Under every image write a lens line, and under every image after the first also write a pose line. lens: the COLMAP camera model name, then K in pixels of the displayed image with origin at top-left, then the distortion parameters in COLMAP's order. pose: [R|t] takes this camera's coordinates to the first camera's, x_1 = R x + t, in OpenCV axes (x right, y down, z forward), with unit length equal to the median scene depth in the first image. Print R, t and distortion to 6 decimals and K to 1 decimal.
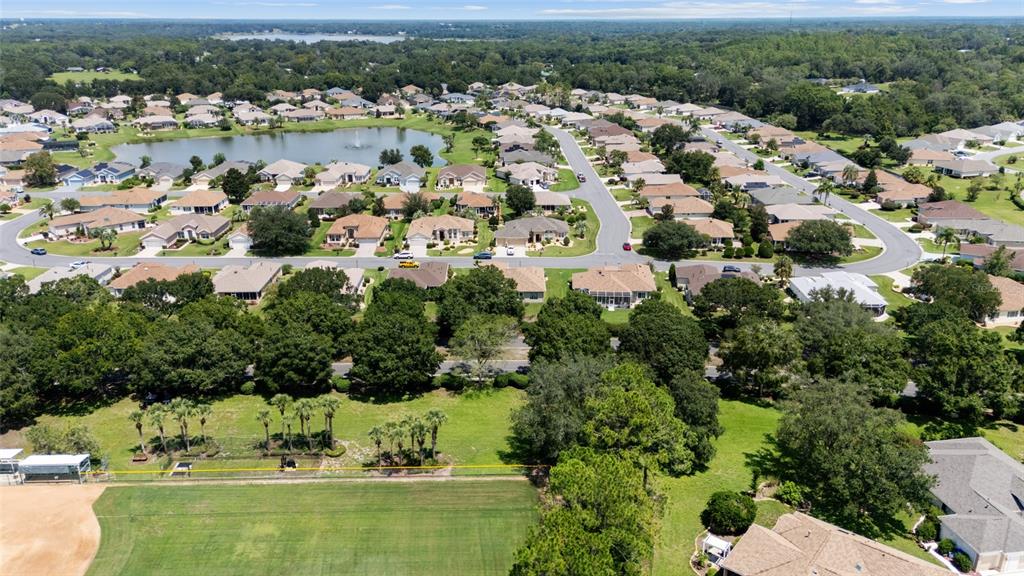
lens RADIAL K [[763.8, 0, 512.0], [0, 763.8, 288.0], [0, 0, 1]] dist [0.039126, -0.004316]
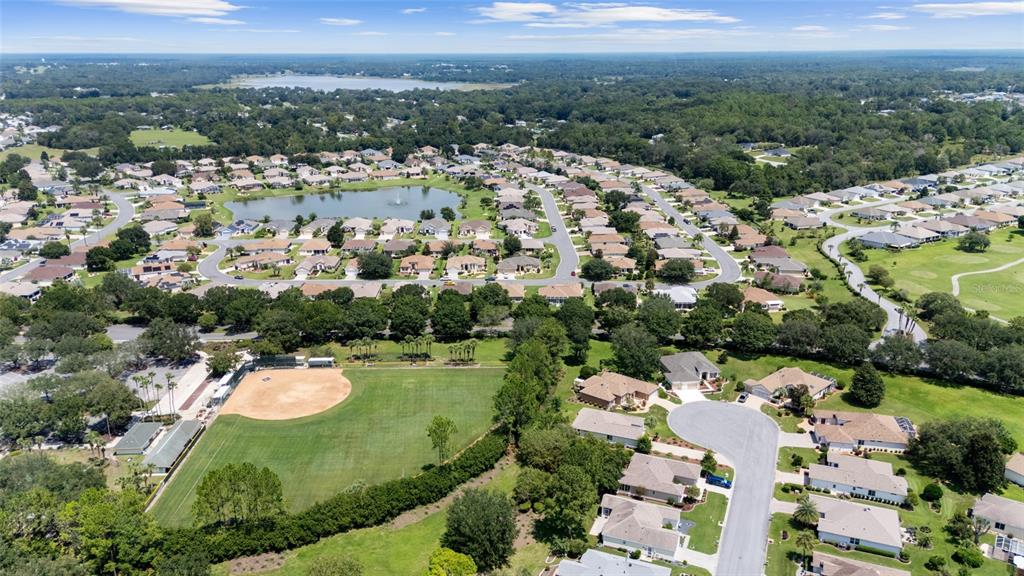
lens RADIAL K [[763.8, 0, 512.0], [0, 763.8, 288.0], [0, 0, 1]] dist [0.039126, -0.004316]
pose [[0.999997, -0.002229, 0.000474, 0.007017], [0.002245, 0.999284, -0.037767, 0.029830], [-0.000390, 0.037768, 0.999286, -0.498042]]
